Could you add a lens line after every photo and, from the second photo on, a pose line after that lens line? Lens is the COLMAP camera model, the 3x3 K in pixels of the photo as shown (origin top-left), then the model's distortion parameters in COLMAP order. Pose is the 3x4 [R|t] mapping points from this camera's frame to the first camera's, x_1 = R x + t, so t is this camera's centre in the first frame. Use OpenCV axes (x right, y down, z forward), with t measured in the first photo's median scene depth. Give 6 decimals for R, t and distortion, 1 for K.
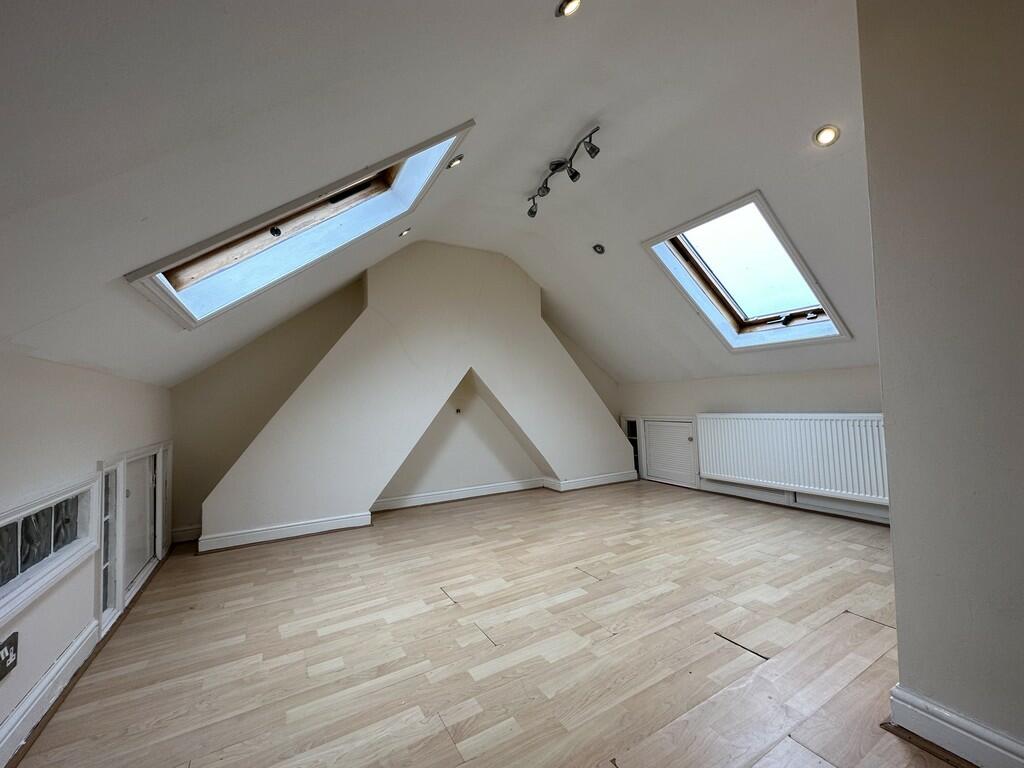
lens RADIAL K [[406.9, 0, 511.9], [0, 406.9, 381.4], [0, 0, 1]] dist [-0.000593, 0.000016]
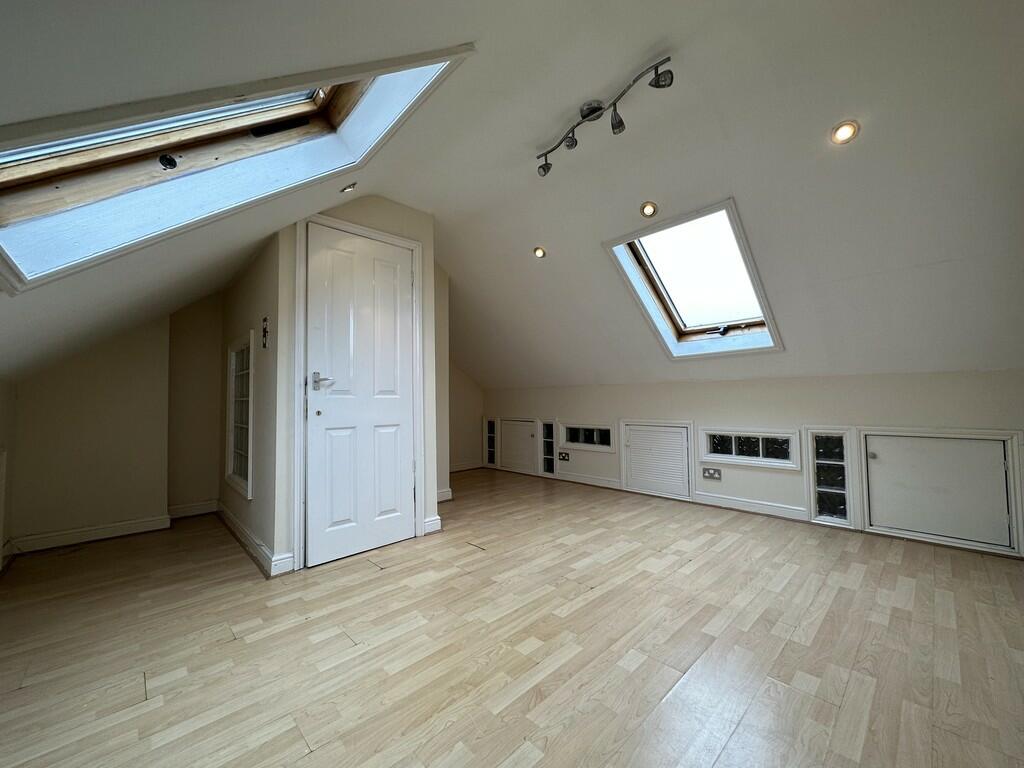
lens RADIAL K [[406.9, 0, 512.4], [0, 406.9, 383.6], [0, 0, 1]] dist [-0.000593, 0.000016]
pose [[-0.971293, 0.036038, -0.235140, 0.528666], [0.057133, 0.994867, -0.083523, 0.065034], [0.230923, -0.094560, -0.968366, 1.881720]]
